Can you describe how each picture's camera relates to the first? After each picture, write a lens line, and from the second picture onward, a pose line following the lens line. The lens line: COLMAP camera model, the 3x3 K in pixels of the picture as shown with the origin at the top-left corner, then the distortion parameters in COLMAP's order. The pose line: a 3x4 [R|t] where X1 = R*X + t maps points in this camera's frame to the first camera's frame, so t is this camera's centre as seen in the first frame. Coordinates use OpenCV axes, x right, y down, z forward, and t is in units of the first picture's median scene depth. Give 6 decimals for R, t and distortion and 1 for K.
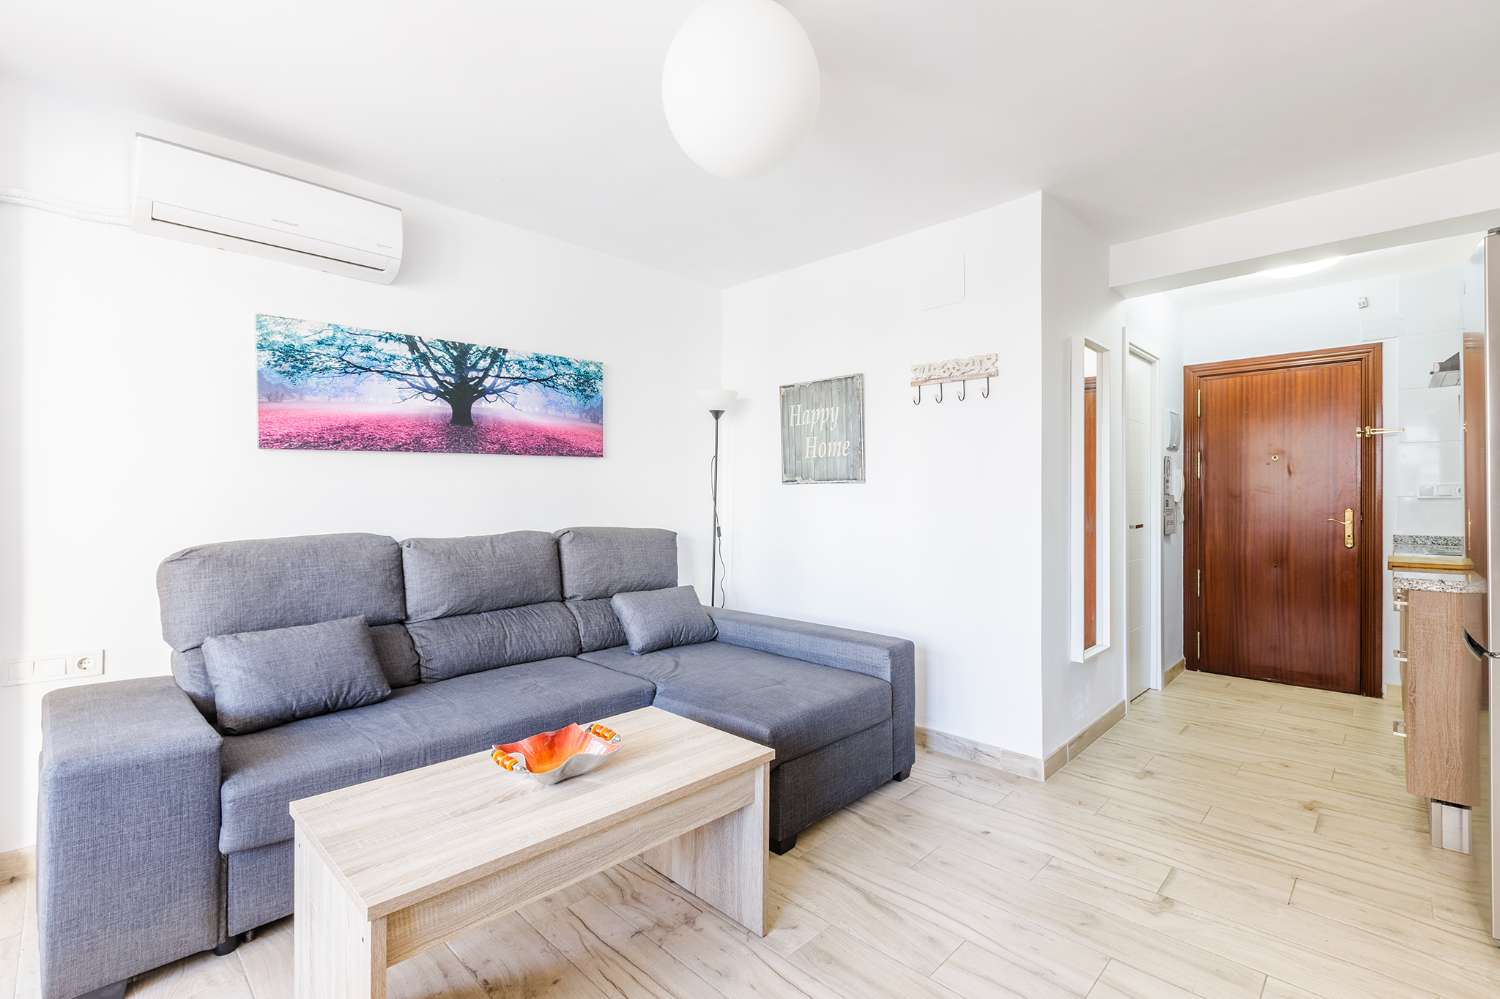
lens RADIAL K [[671.6, 0, 744.4], [0, 671.6, 497.0], [0, 0, 1]] dist [-0.000339, -0.000003]
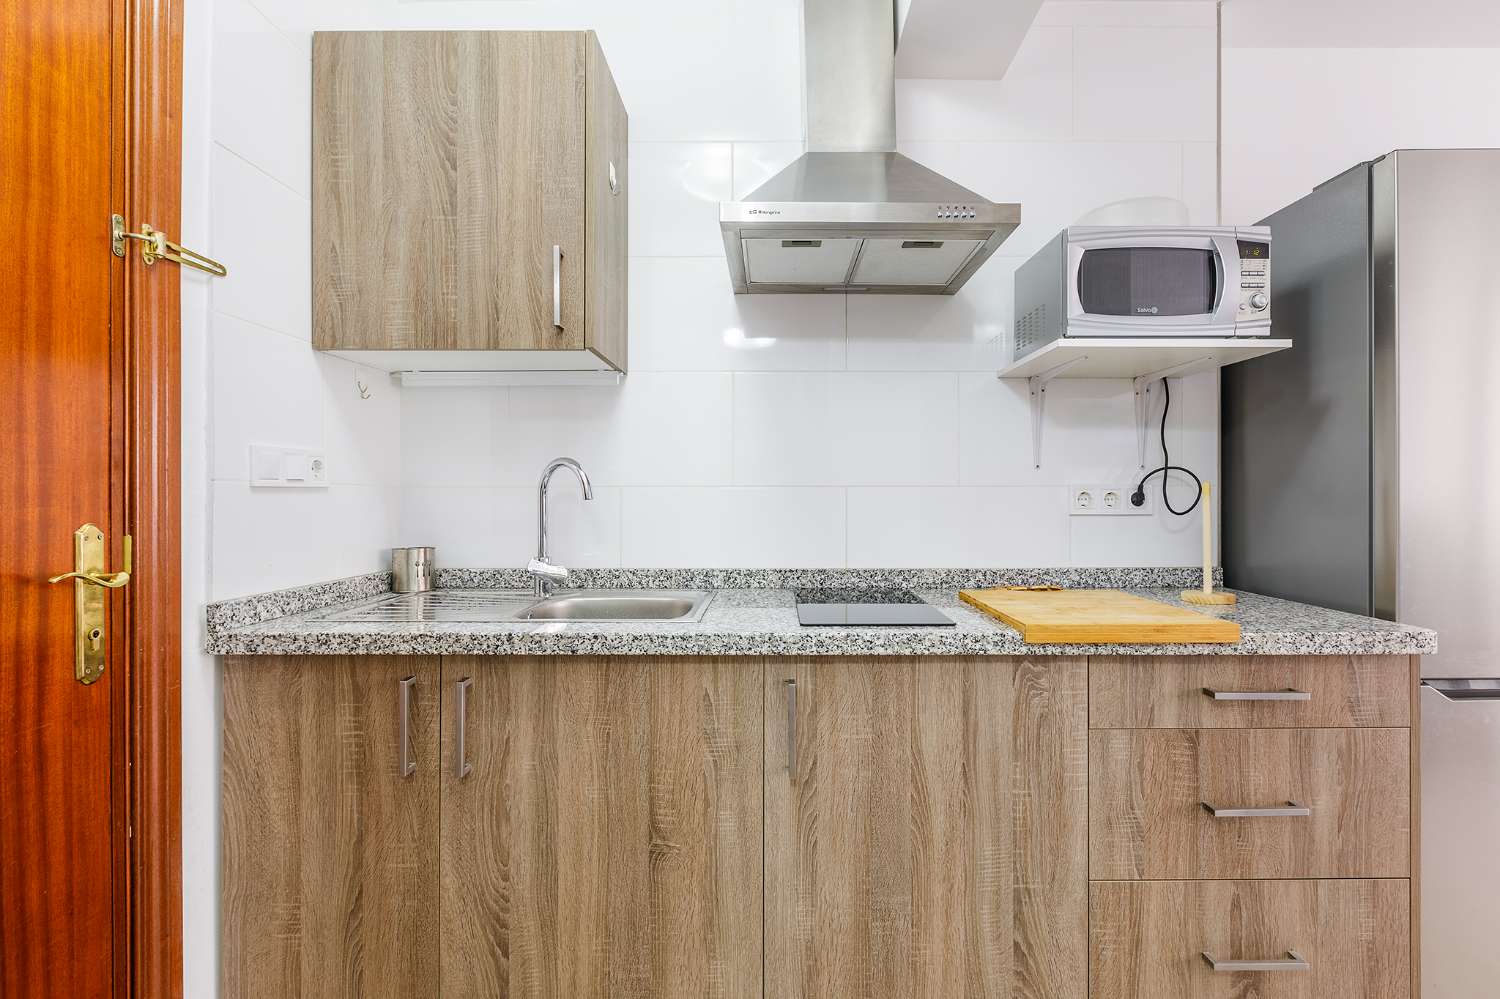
lens RADIAL K [[690.2, 0, 775.4], [0, 690.2, 489.9], [0, 0, 1]] dist [-0.002132, -0.000808]
pose [[-0.696839, 0.010116, 0.717156, 0.697645], [0.001267, 0.999916, -0.012873, 0.010955], [-0.717226, -0.008062, -0.696793, 1.292331]]
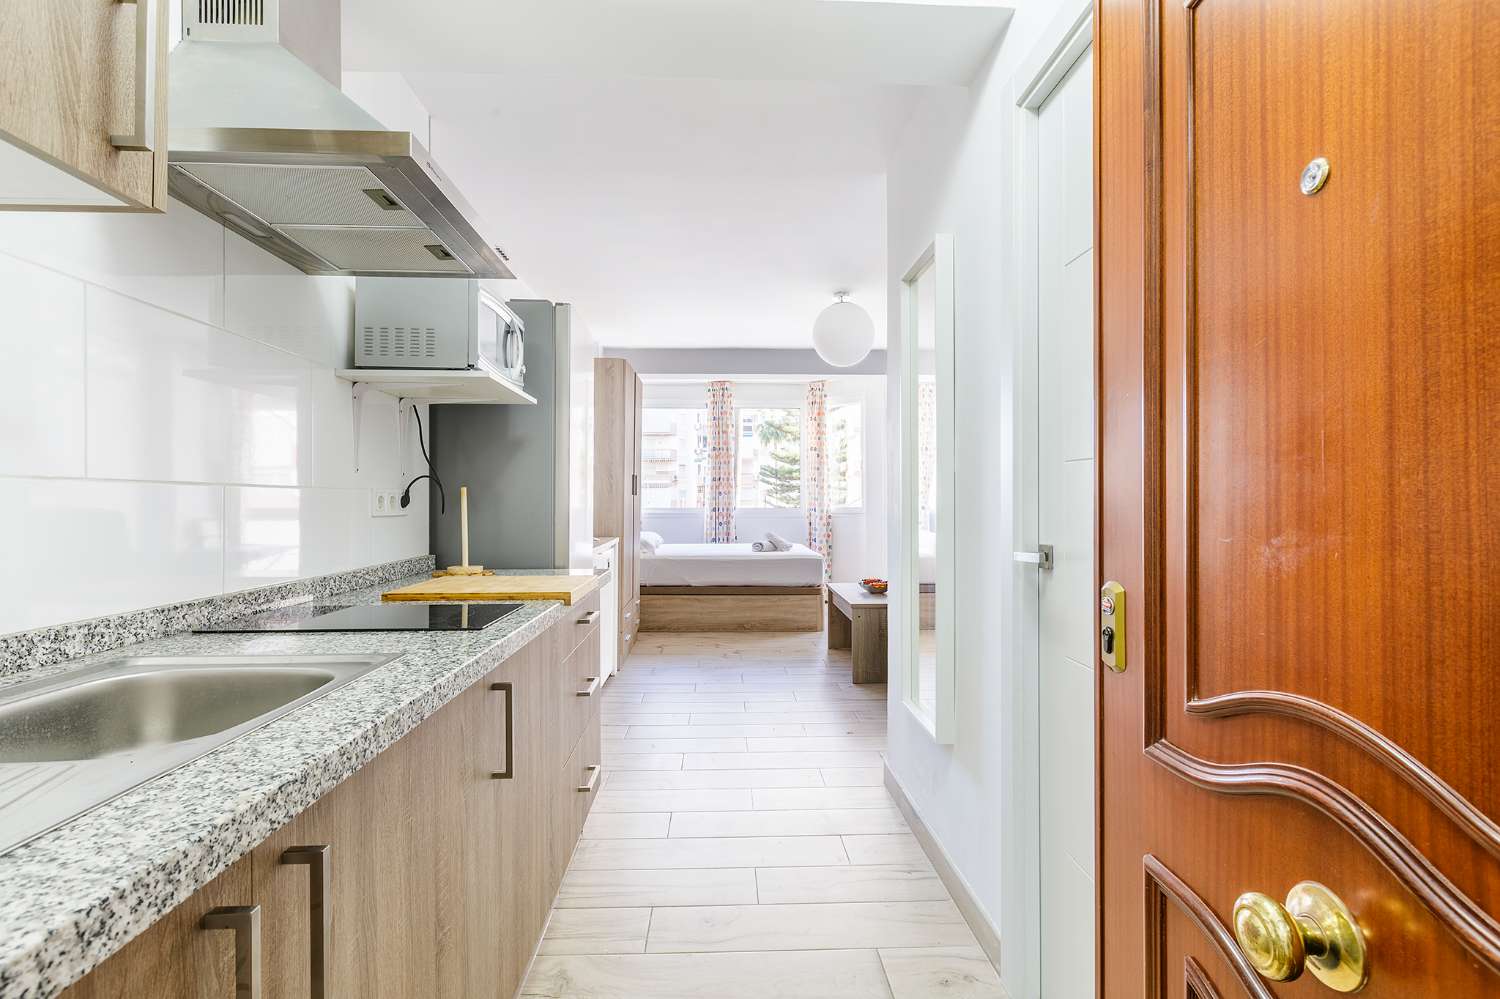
lens RADIAL K [[688.7, 0, 747.2], [0, 688.7, 483.3], [0, 0, 1]] dist [-0.002750, -0.001010]
pose [[-0.684217, -0.015008, -0.729124, 1.175399], [0.005273, 0.999660, -0.025525, 0.012942], [0.729259, -0.021309, -0.683906, 1.380993]]
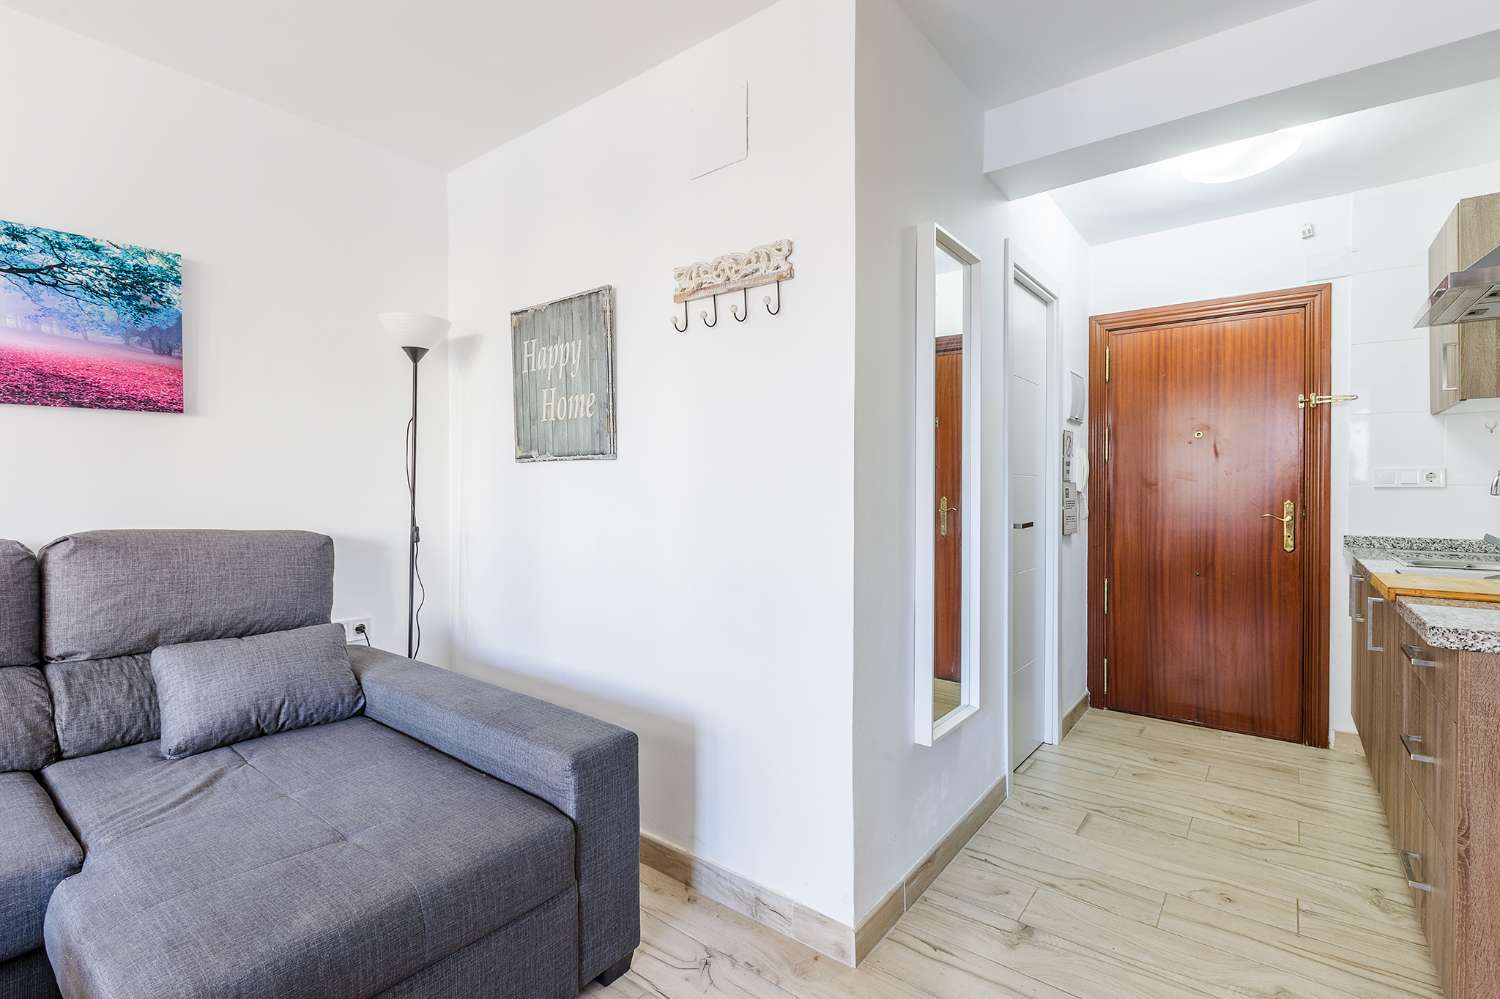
lens RADIAL K [[693.0, 0, 749.3], [0, 693.0, 491.0], [0, 0, 1]] dist [0.000778, -0.001296]
pose [[0.993048, 0.003301, 0.117668, 0.252709], [-0.004060, 0.999972, 0.006210, 0.005310], [-0.117644, -0.006645, 0.993034, 0.370836]]
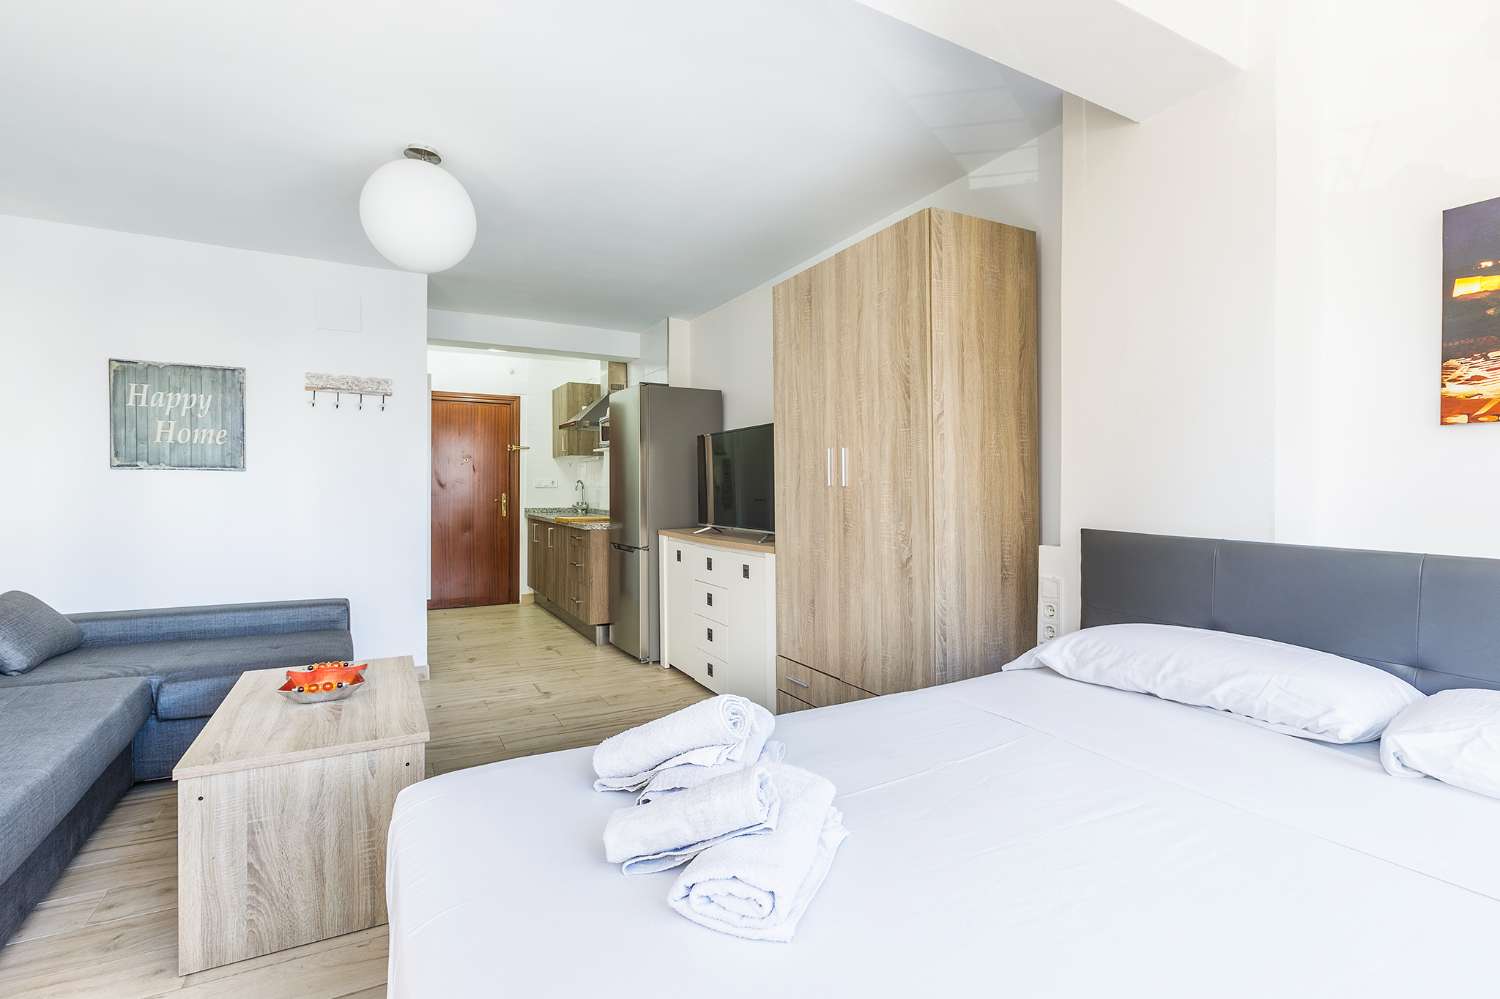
lens RADIAL K [[681.1, 0, 752.6], [0, 681.1, 481.4], [0, 0, 1]] dist [-0.000942, -0.000789]
pose [[0.288329, 0.011452, 0.957463, -0.693241], [-0.006935, 0.999927, -0.009871, 0.000963], [-0.957506, -0.003794, 0.288388, -0.093998]]
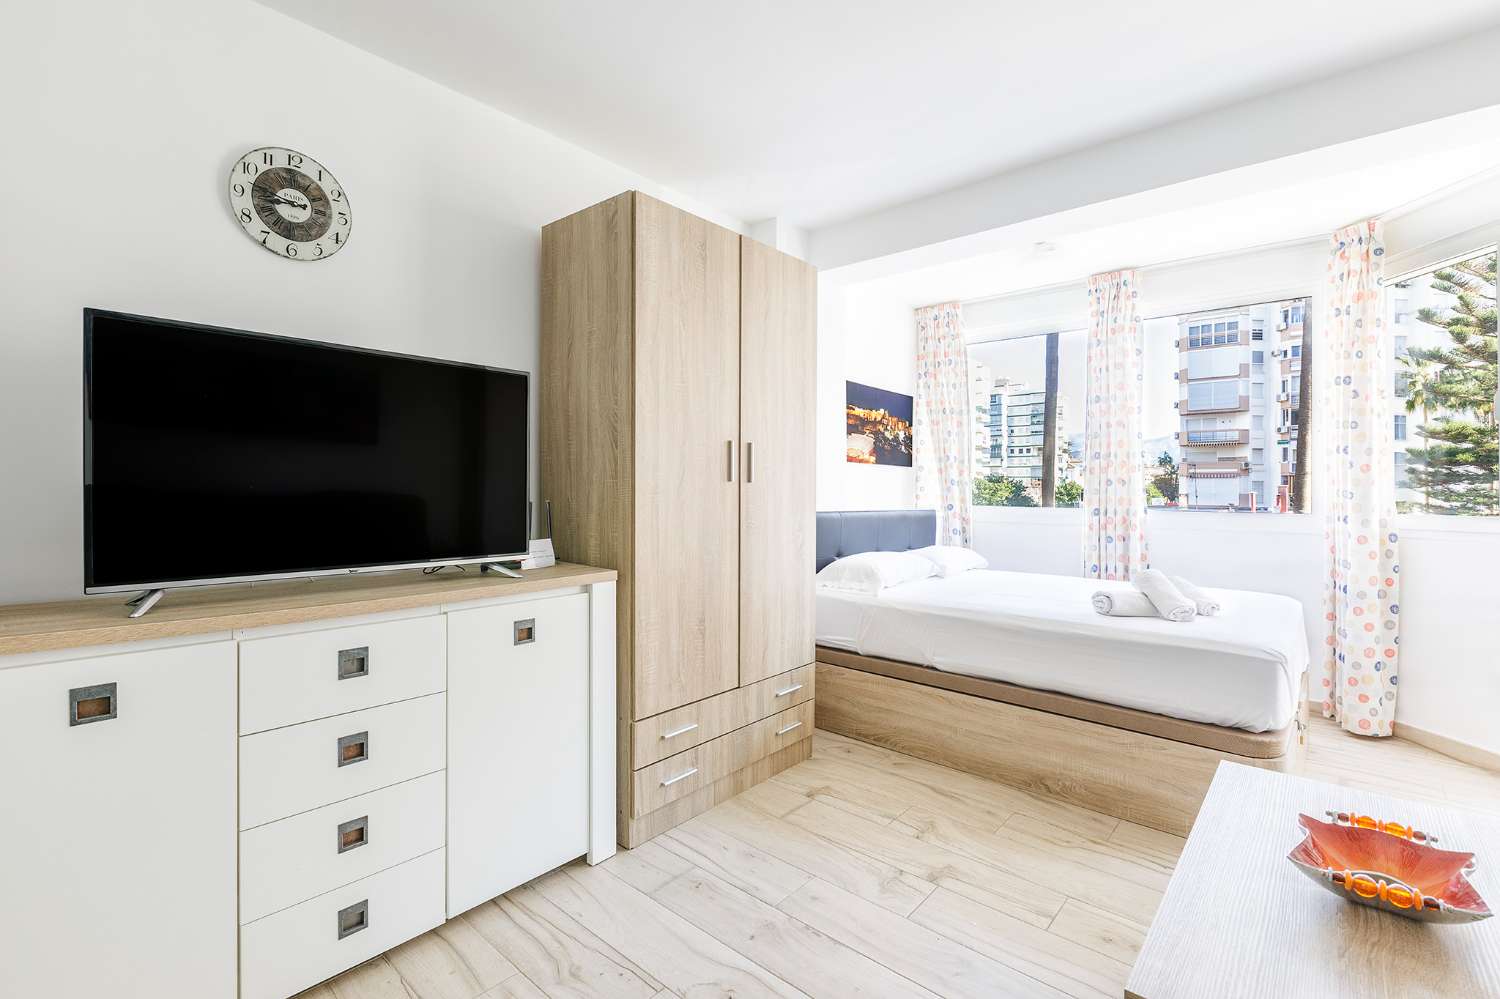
lens RADIAL K [[678.6, 0, 747.6], [0, 678.6, 482.5], [0, 0, 1]] dist [-0.000632, -0.000218]
pose [[-0.998107, -0.006630, -0.061147, 0.205506], [-0.005763, 0.999881, -0.014343, 0.009300], [0.061235, -0.013963, -0.998026, 0.868221]]
